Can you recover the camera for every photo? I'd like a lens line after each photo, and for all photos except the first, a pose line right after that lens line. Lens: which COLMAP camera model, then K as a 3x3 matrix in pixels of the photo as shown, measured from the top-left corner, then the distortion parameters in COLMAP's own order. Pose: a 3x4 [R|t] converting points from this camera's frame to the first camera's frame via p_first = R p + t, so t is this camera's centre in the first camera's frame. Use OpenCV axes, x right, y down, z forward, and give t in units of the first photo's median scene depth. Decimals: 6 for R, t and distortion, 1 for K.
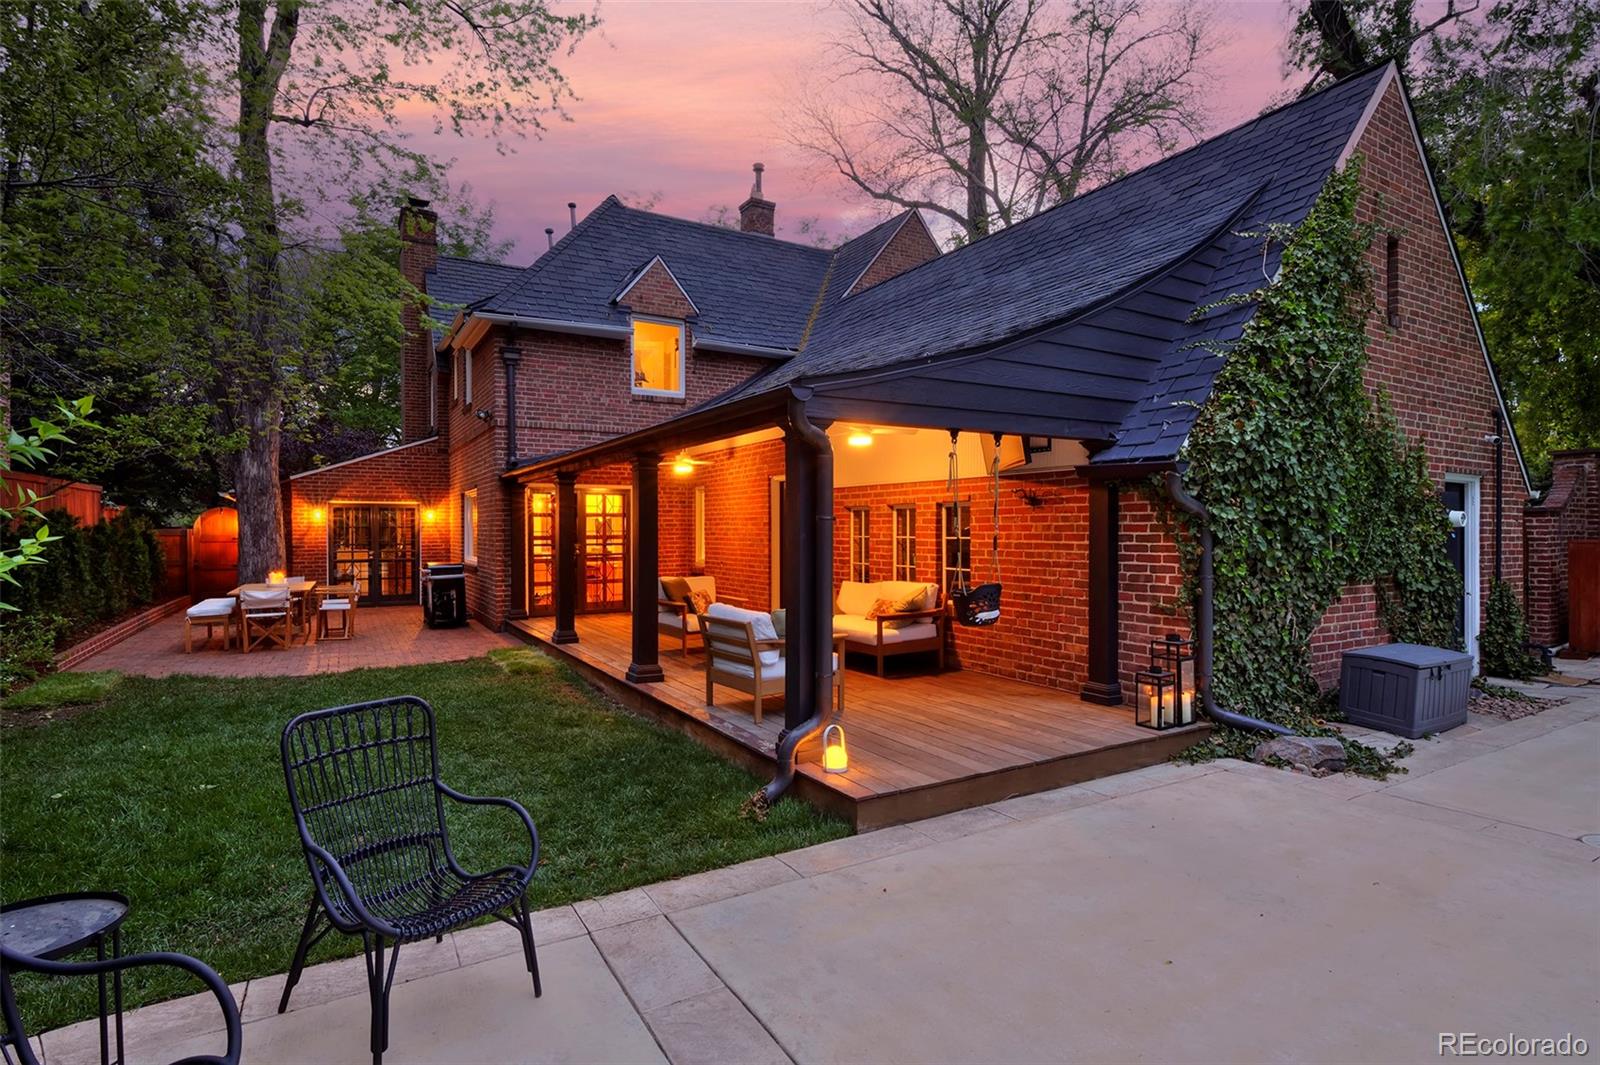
lens RADIAL K [[800.9, 0, 806.8], [0, 800.9, 530.4], [0, 0, 1]] dist [0.000432, -0.001410]
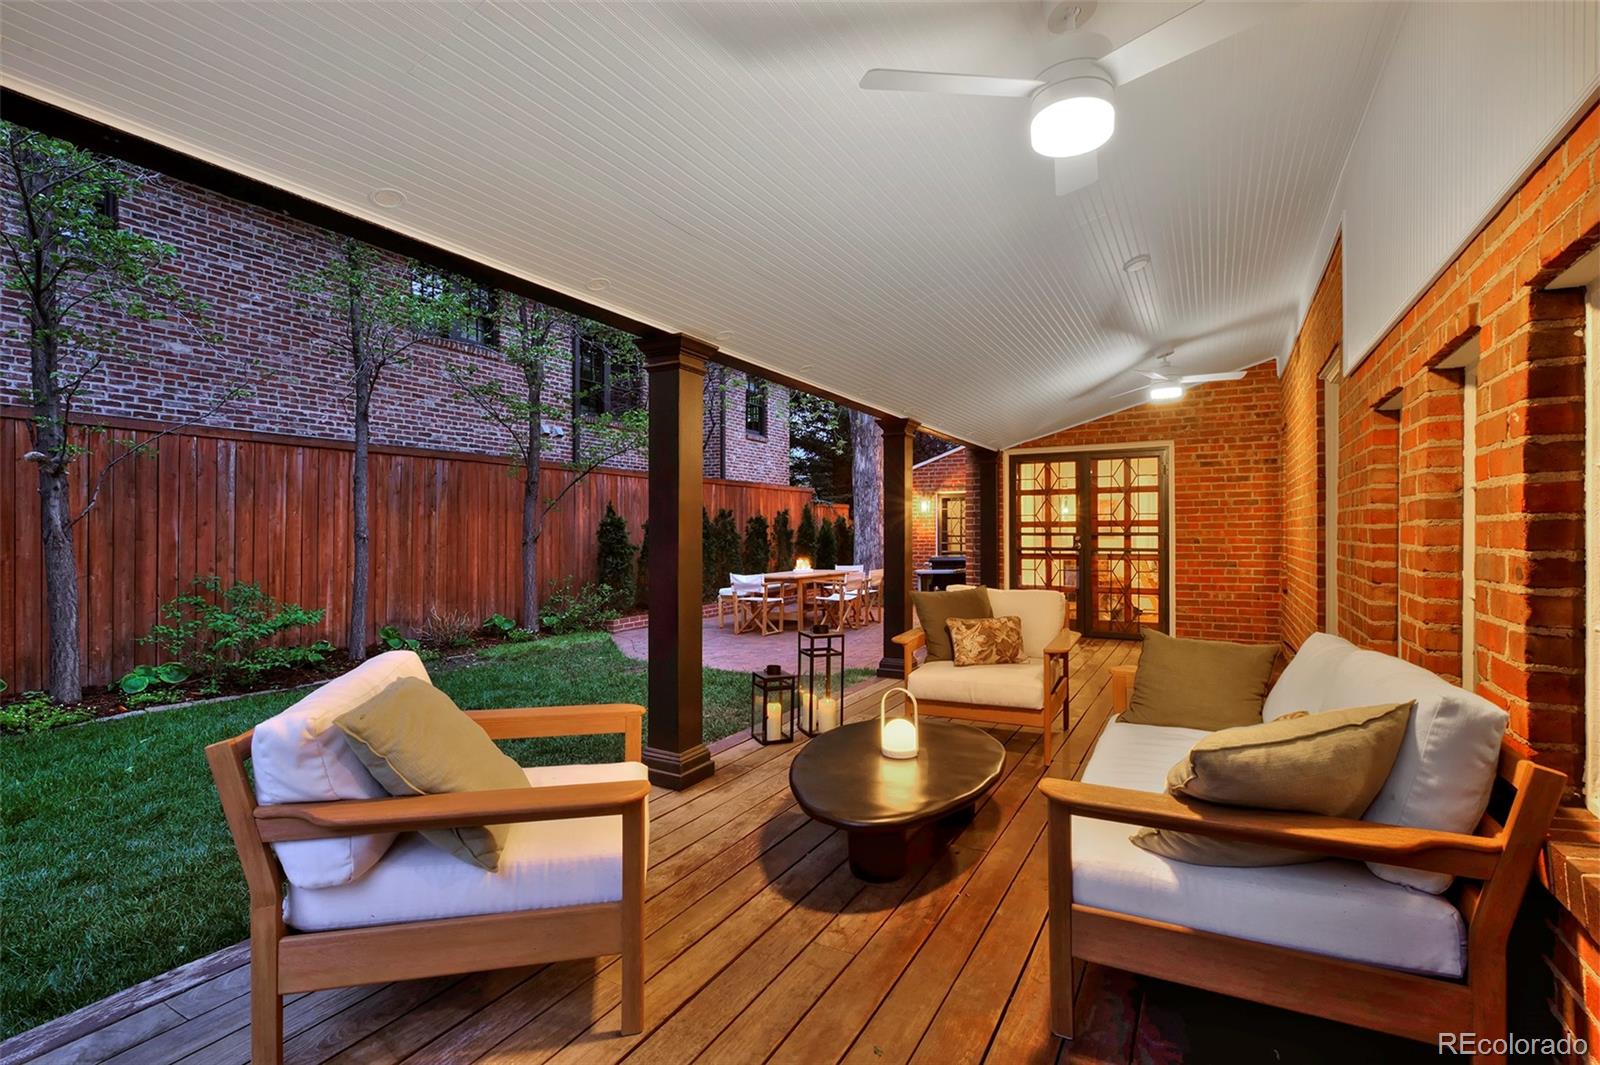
lens RADIAL K [[748.0, 0, 801.7], [0, 748.0, 529.1], [0, 0, 1]] dist [0.000494, 0.000039]
pose [[0.500898, -0.002507, -0.865503, 0.143041], [-0.001681, 0.999991, -0.003869, 0.015877], [0.865505, 0.003393, 0.500889, 0.467160]]
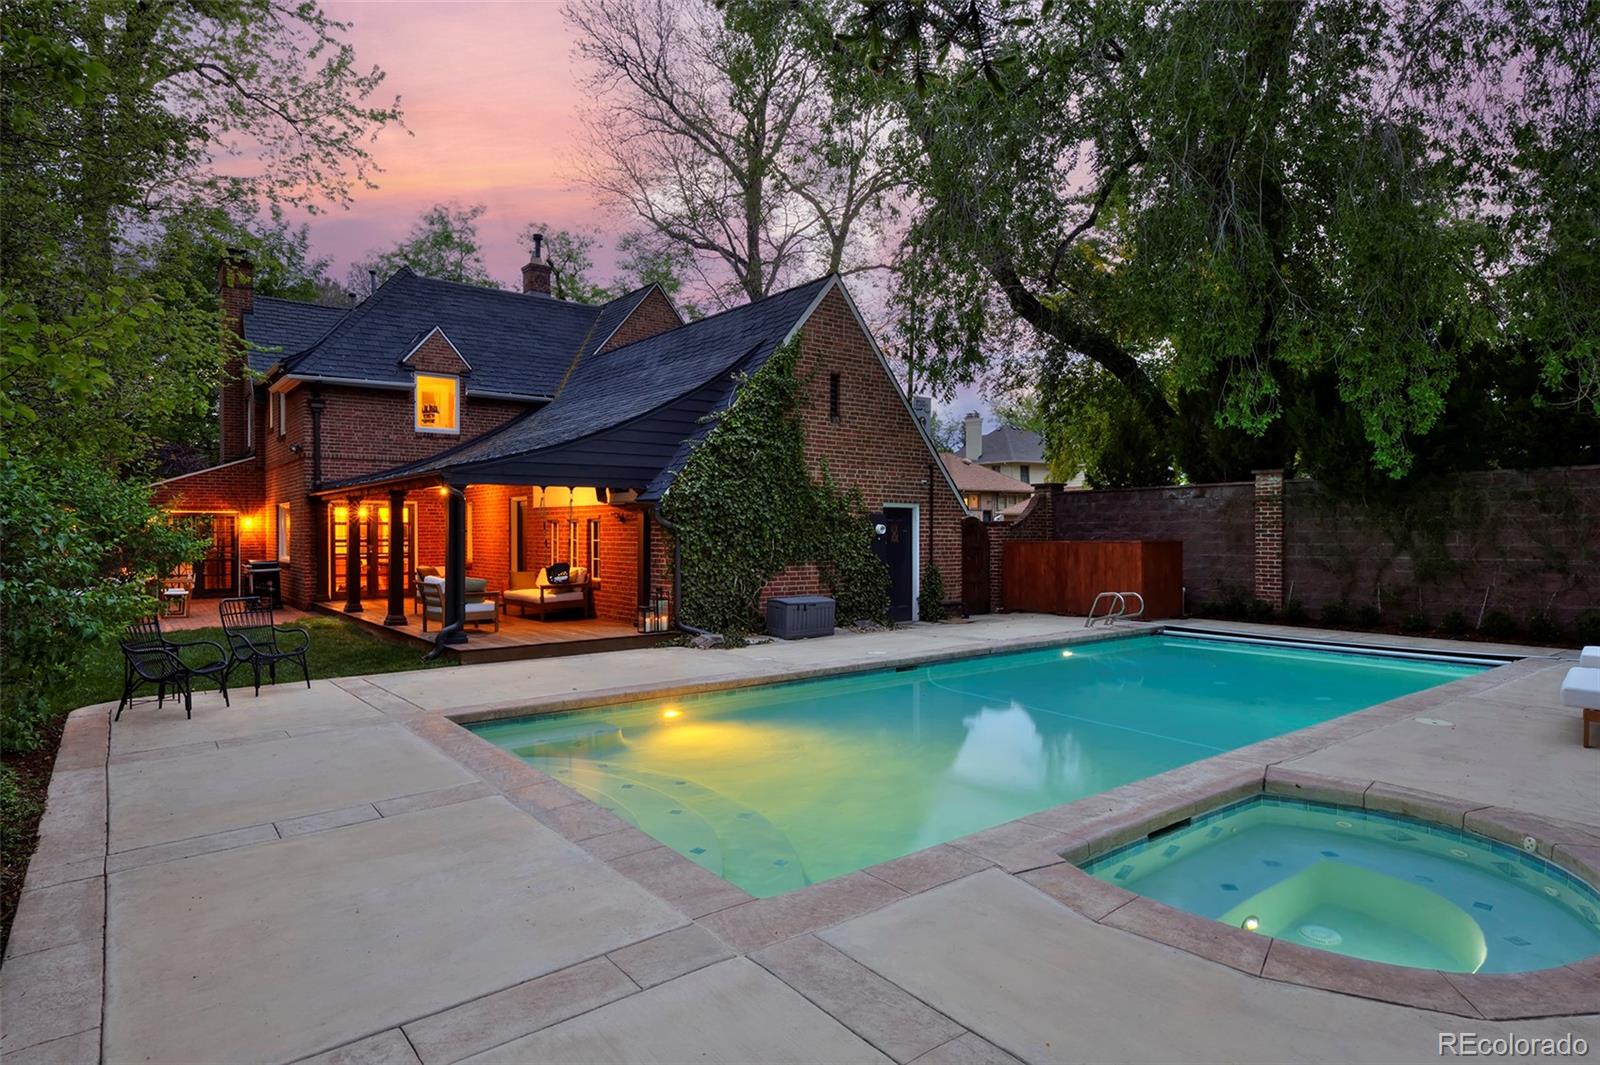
lens RADIAL K [[881.2, 0, 811.1], [0, 881.2, 531.9], [0, 0, 1]] dist [-0.000768, -0.000597]
pose [[0.989863, 0.000367, 0.142028, 0.223585], [-0.000145, 0.999999, -0.001573, -0.003230], [-0.142028, 0.001536, 0.989861, -0.536569]]
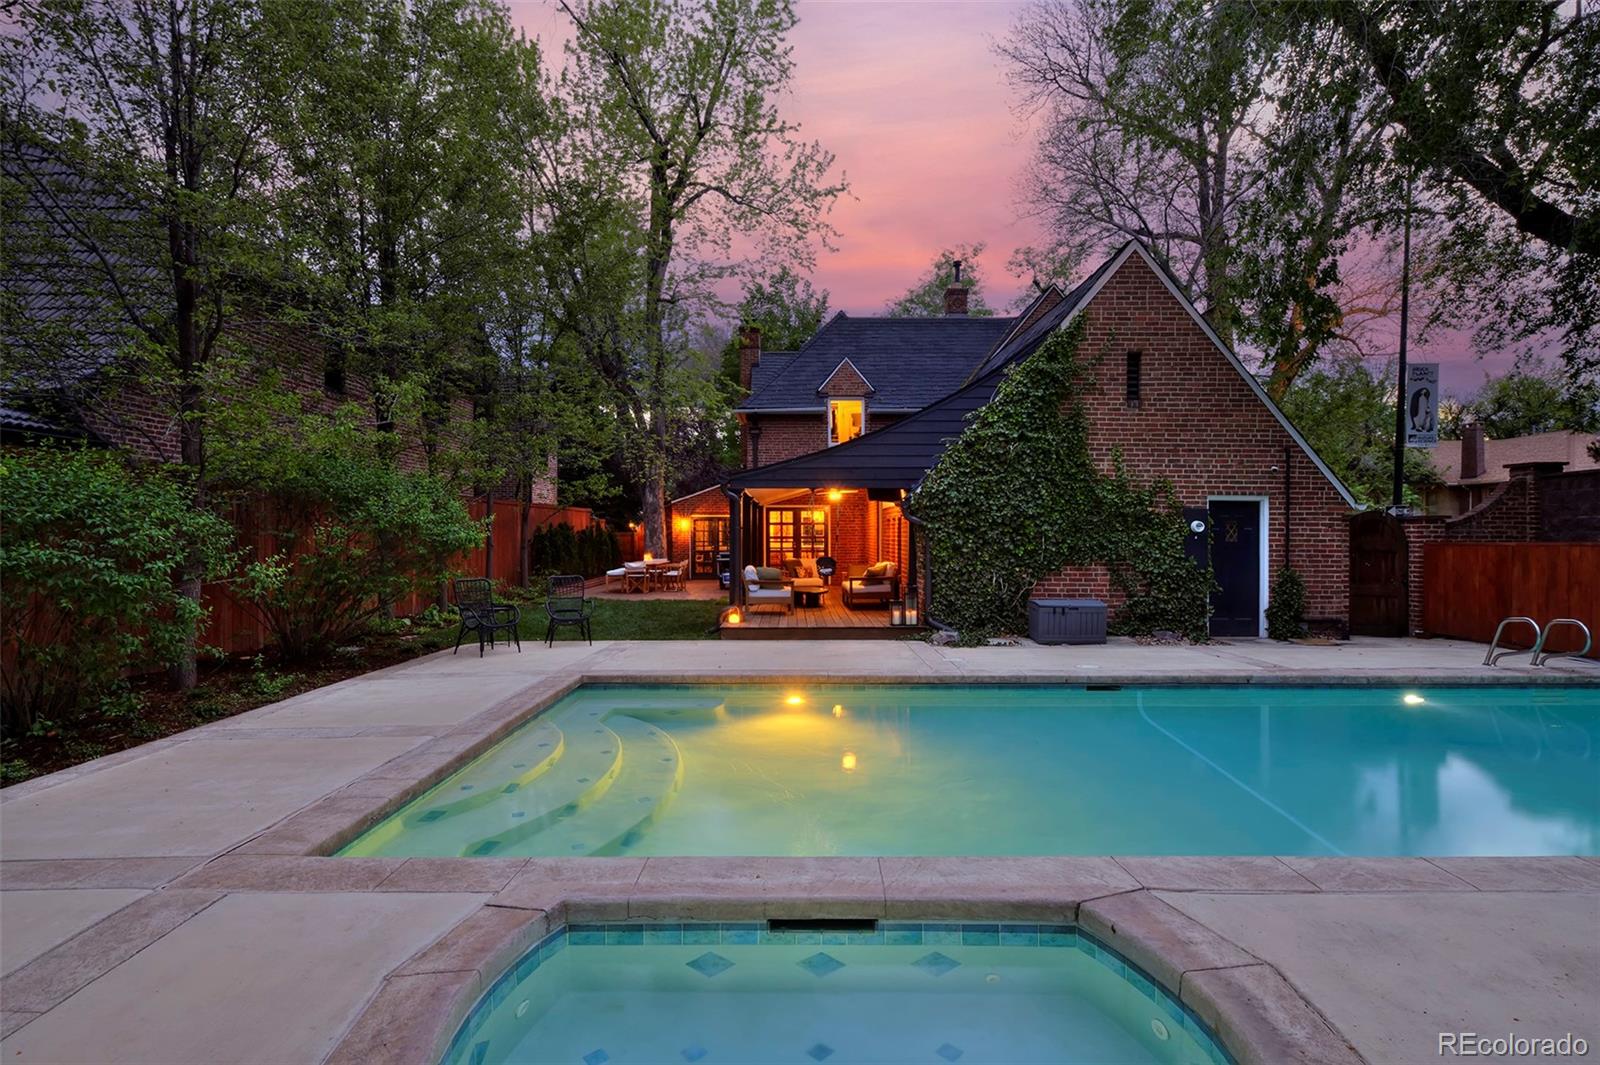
lens RADIAL K [[800.9, 0, 802.3], [0, 800.9, 536.1], [0, 0, 1]] dist [0.000432, -0.001410]
pose [[0.864614, 0.004206, -0.502419, 0.543005], [-0.003012, 0.999990, 0.003190, 0.000731], [0.502427, -0.001245, 0.864619, -0.407441]]
